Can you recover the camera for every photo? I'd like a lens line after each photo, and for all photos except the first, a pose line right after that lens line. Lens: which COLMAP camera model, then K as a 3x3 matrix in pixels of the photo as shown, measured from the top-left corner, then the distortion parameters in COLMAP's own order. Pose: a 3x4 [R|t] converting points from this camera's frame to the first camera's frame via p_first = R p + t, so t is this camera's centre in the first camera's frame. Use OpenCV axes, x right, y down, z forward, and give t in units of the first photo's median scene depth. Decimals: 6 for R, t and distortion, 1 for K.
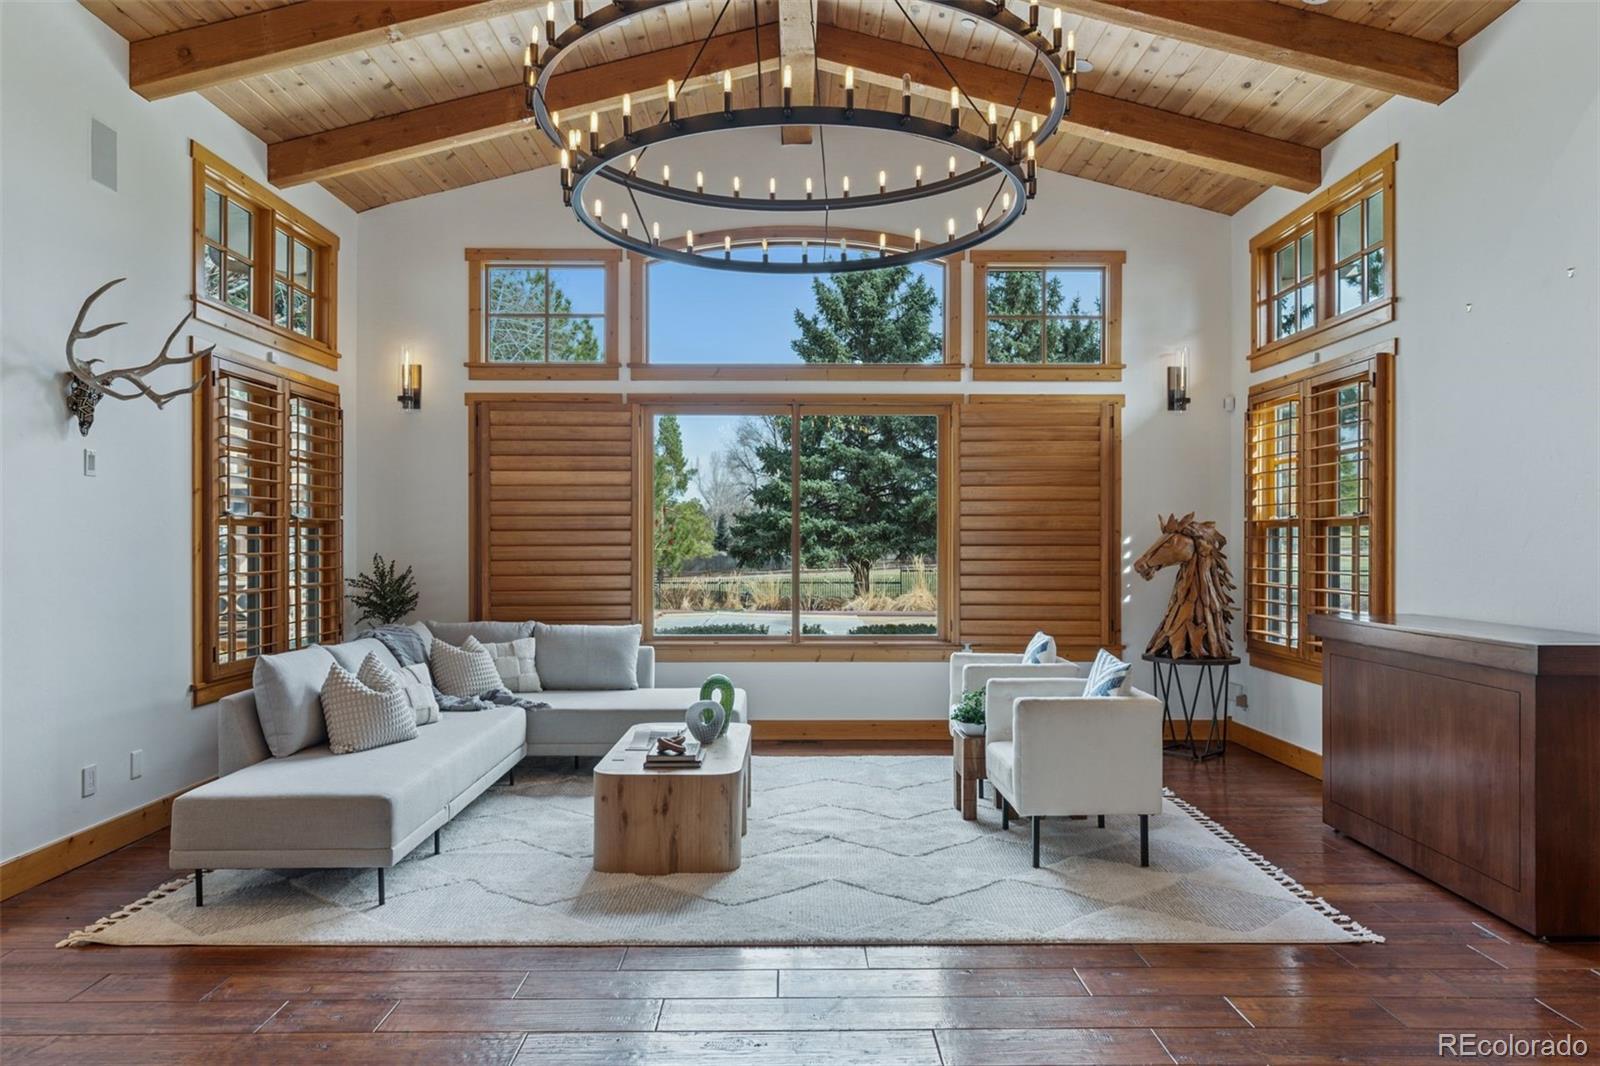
lens RADIAL K [[1037.2, 0, 801.0], [0, 1037.2, 545.4], [0, 0, 1]] dist [0.002502, 0.004184]
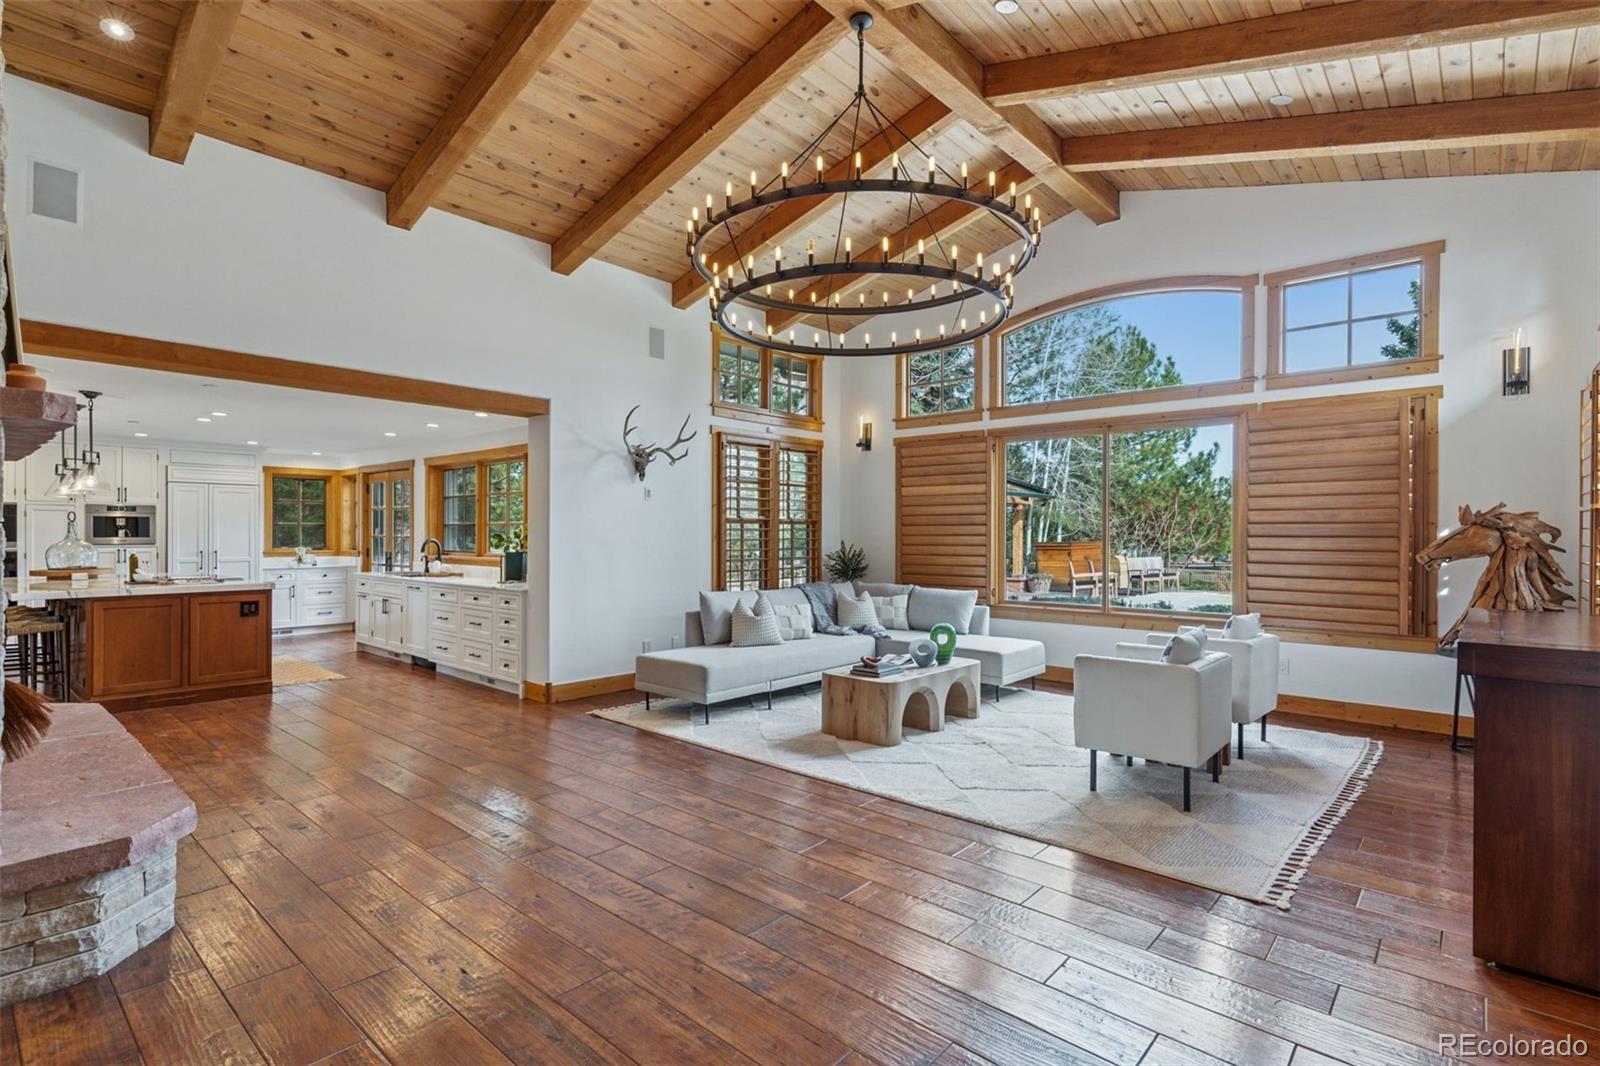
lens RADIAL K [[768.9, 0, 800.6], [0, 768.9, 542.3], [0, 0, 1]] dist [0.001853, 0.000052]
pose [[0.740195, 0.009390, -0.672327, 0.375306], [-0.005192, 0.999952, 0.008251, 0.001800], [0.672372, -0.002616, 0.740209, 0.045295]]
